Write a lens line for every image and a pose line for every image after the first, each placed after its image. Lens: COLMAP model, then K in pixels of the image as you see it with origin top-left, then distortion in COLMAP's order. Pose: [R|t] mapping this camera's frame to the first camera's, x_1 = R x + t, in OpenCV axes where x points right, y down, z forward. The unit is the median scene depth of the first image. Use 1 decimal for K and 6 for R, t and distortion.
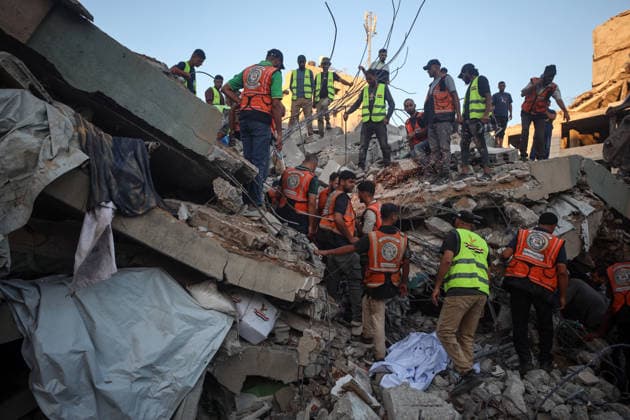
lens RADIAL K [[481.1, 0, 314.7], [0, 481.1, 212.3], [0, 0, 1]] dist [0.016211, -0.003334]
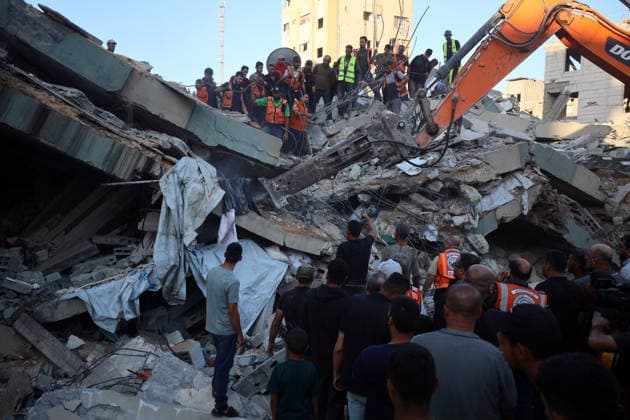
lens RADIAL K [[612.1, 0, 315.2], [0, 612.1, 208.1], [0, 0, 1]] dist [0.046994, 0.000000]
pose [[0.998660, -0.013067, -0.050071, 0.058172], [0.019860, 0.990280, 0.137660, -0.313064], [0.047785, -0.138470, 0.989213, -1.286175]]
